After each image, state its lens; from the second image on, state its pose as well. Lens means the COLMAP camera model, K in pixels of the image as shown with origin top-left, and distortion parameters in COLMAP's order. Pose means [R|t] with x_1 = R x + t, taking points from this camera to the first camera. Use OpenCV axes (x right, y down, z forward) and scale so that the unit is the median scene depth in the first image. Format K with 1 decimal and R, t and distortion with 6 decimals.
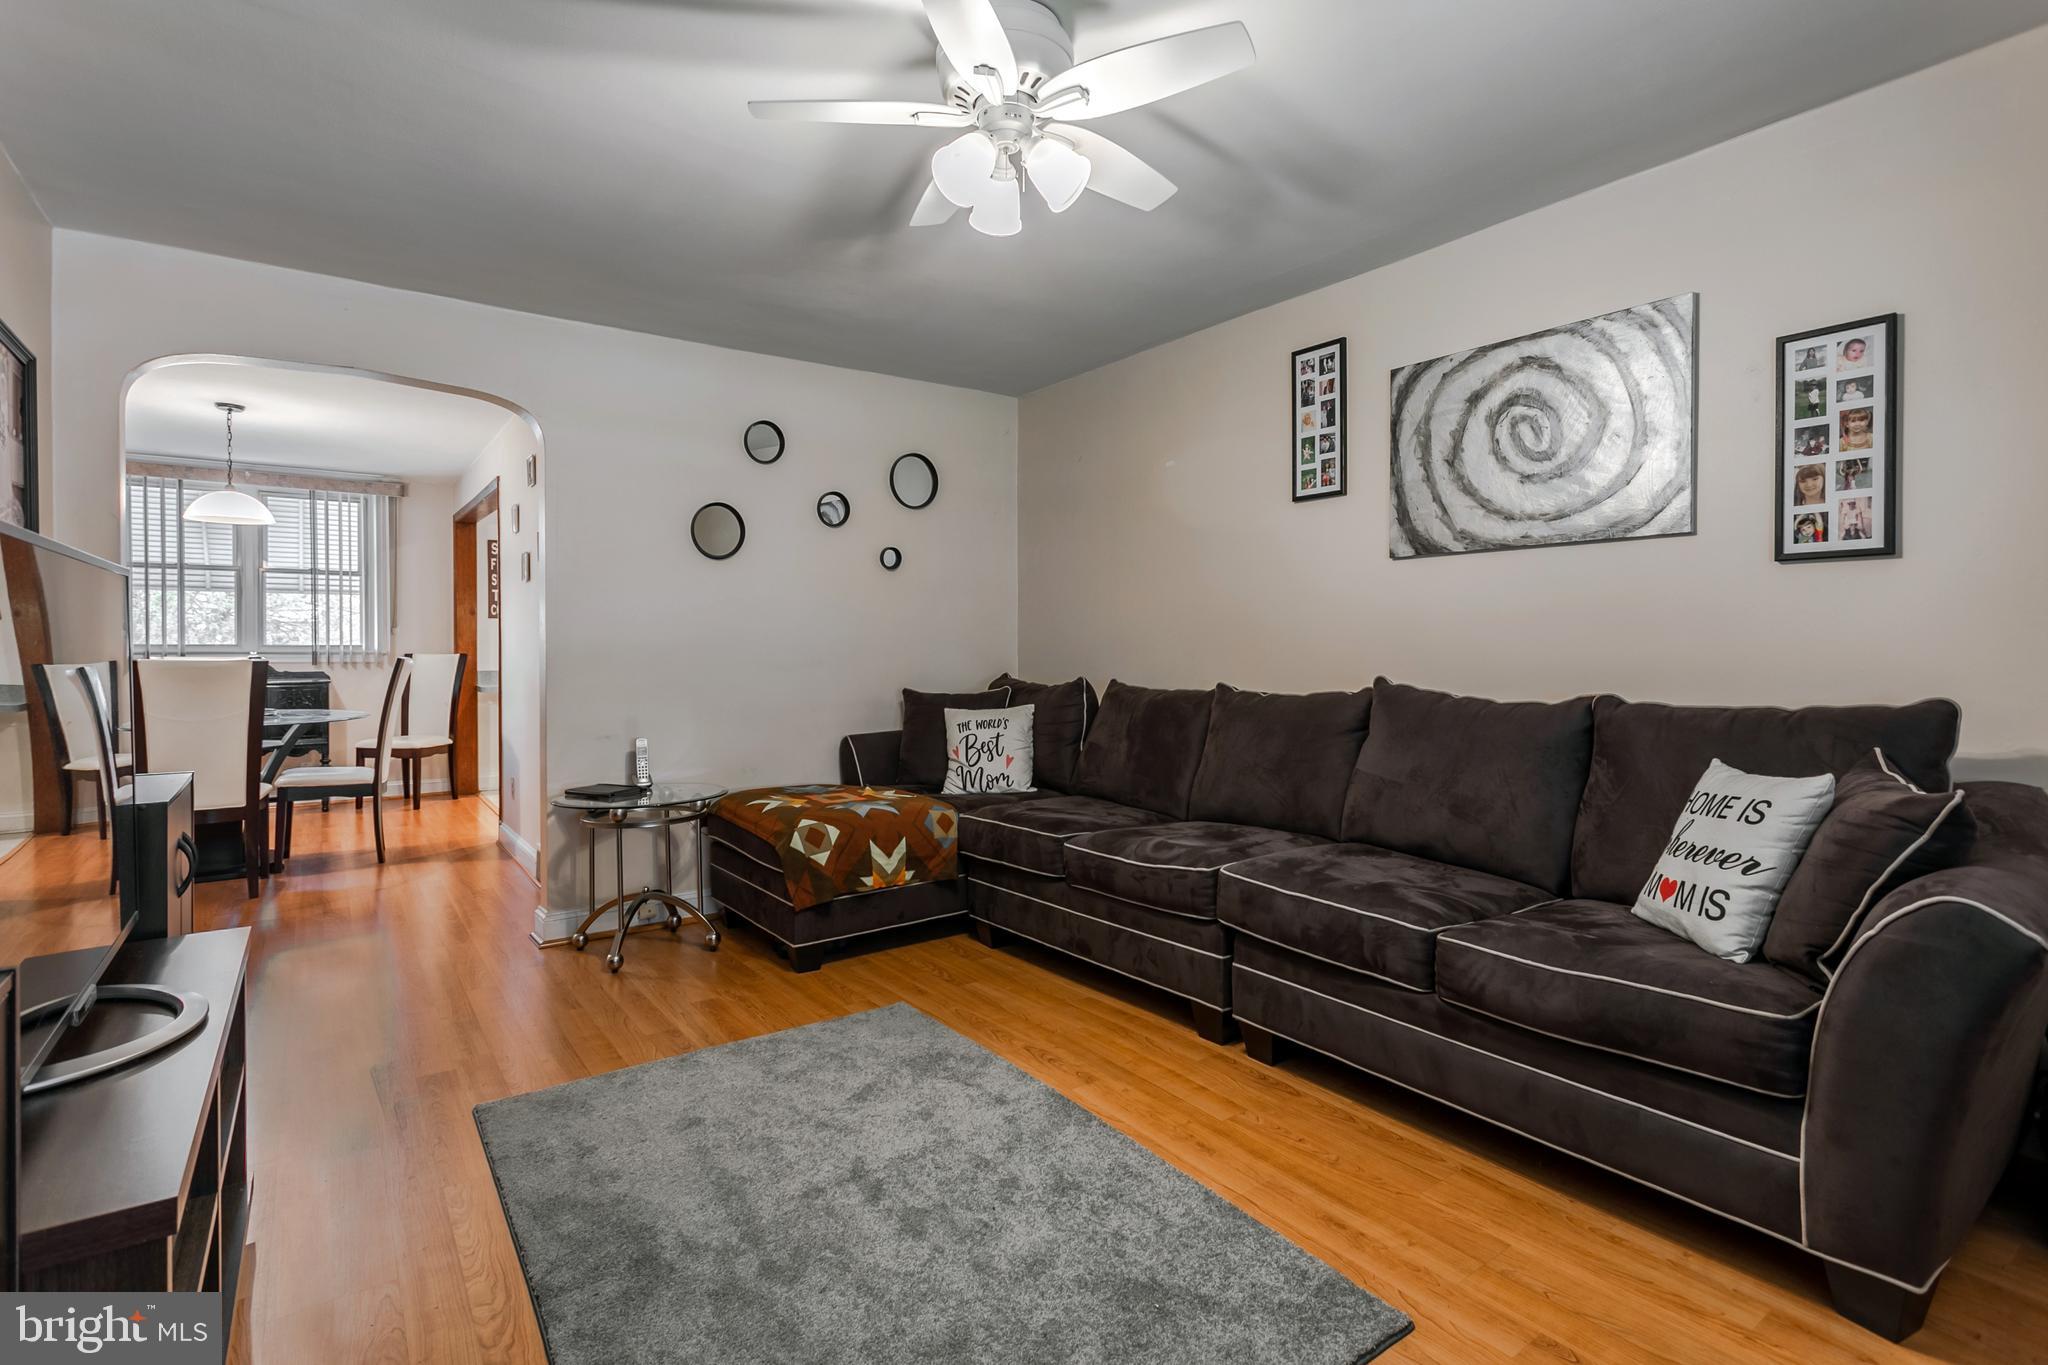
lens RADIAL K [[1065.6, 0, 1029.2], [0, 1065.6, 654.9], [0, 0, 1]] dist [0.001849, 0.000560]
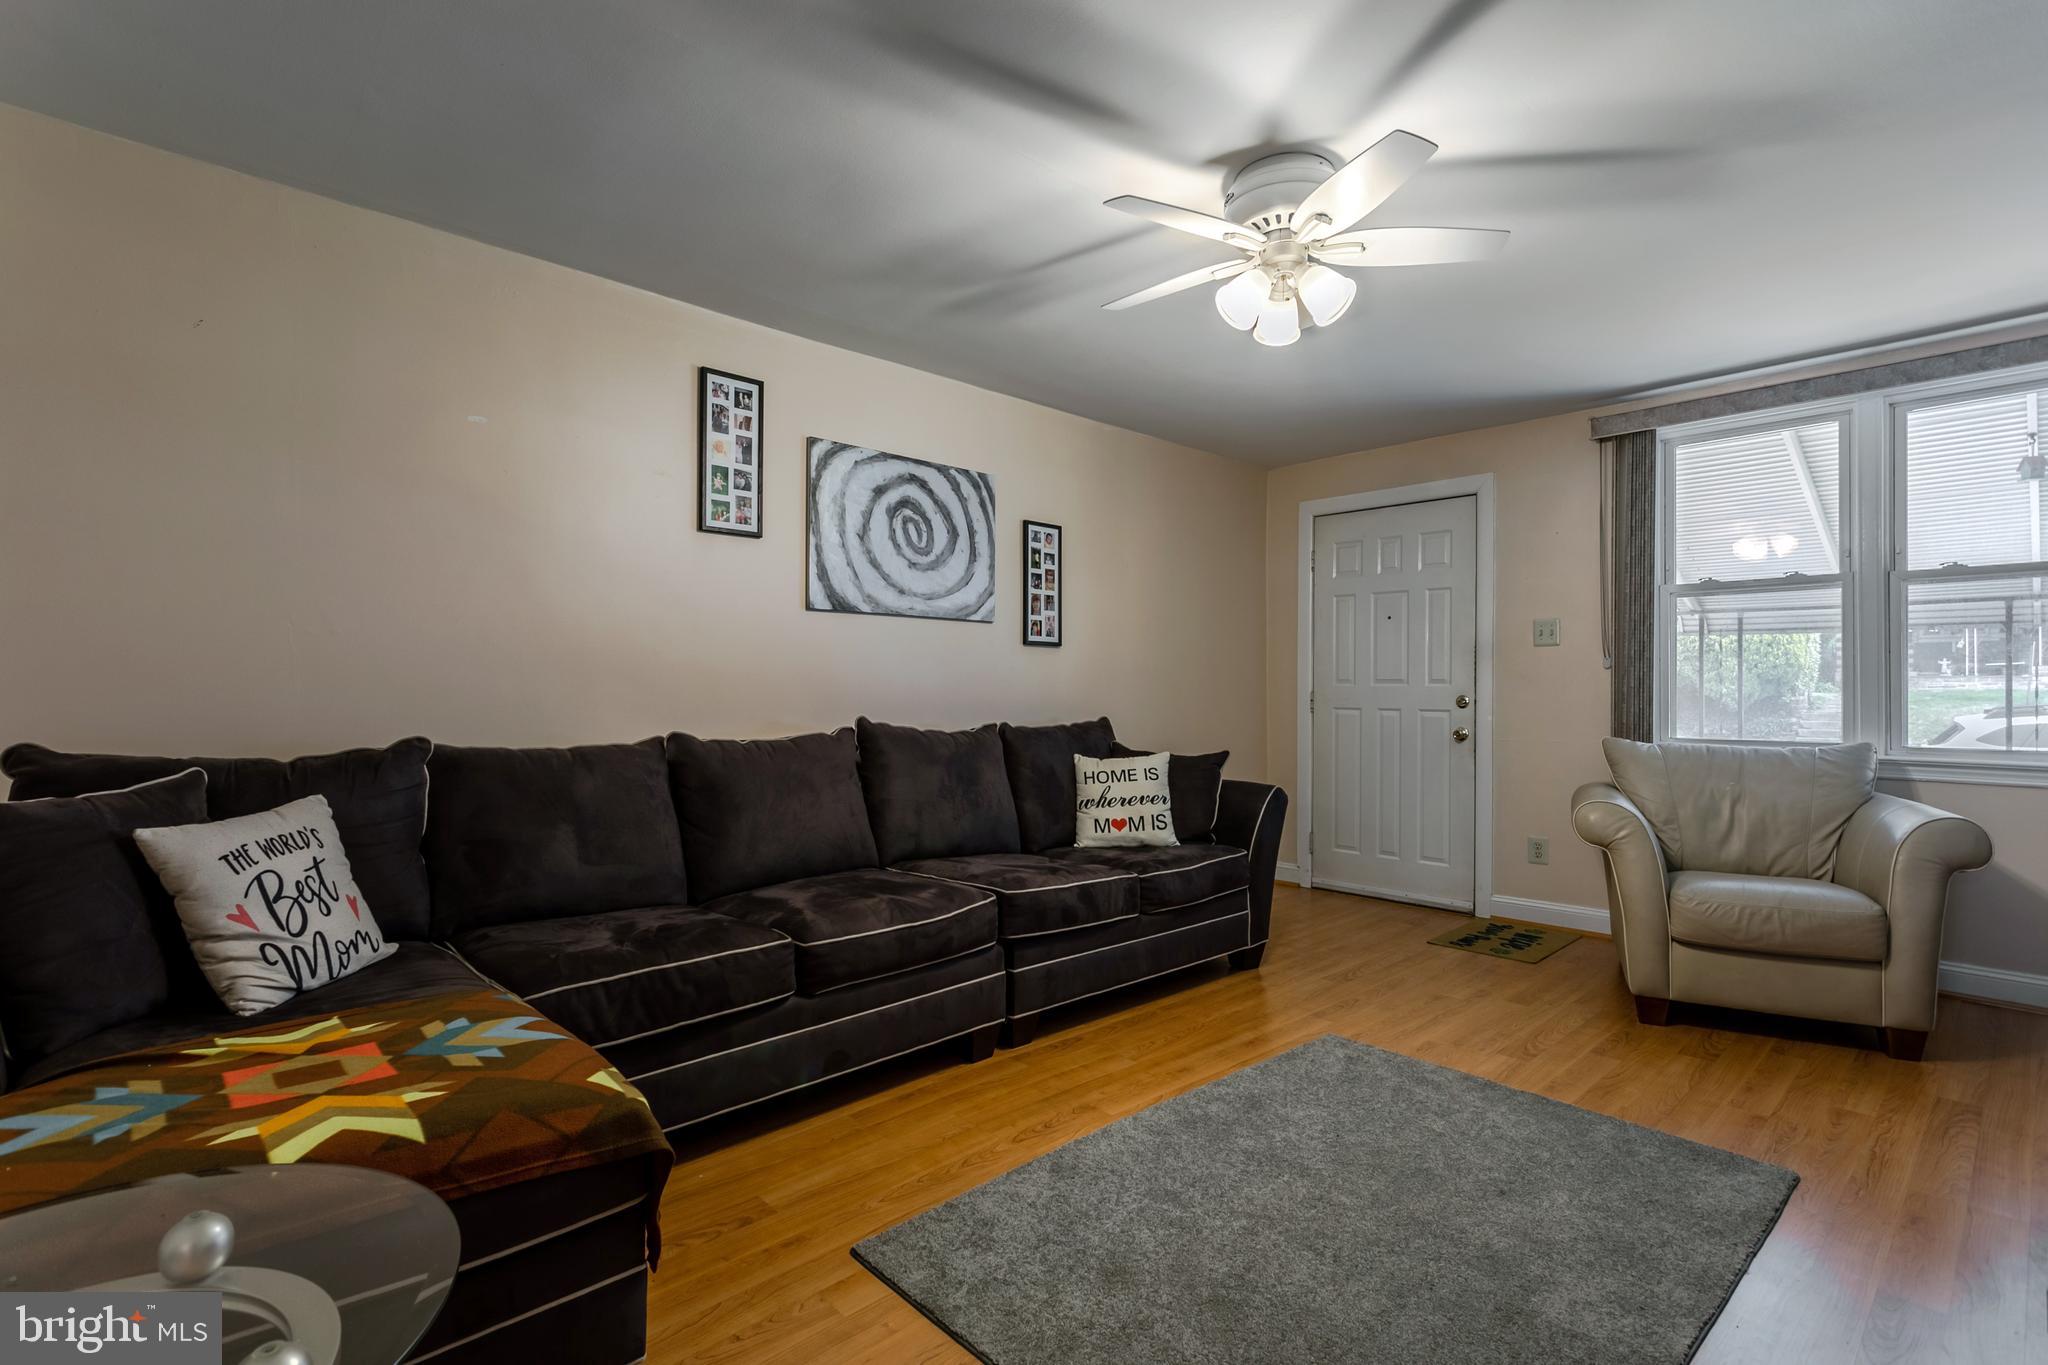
lens RADIAL K [[967.4, 0, 1037.9], [0, 967.4, 683.4], [0, 0, 1]] dist [0.000931, 0.000784]
pose [[-0.171866, 0.009607, 0.985074, -0.730726], [0.000063, 0.999953, -0.009741, -0.005052], [-0.985120, -0.001612, -0.171858, 1.018657]]
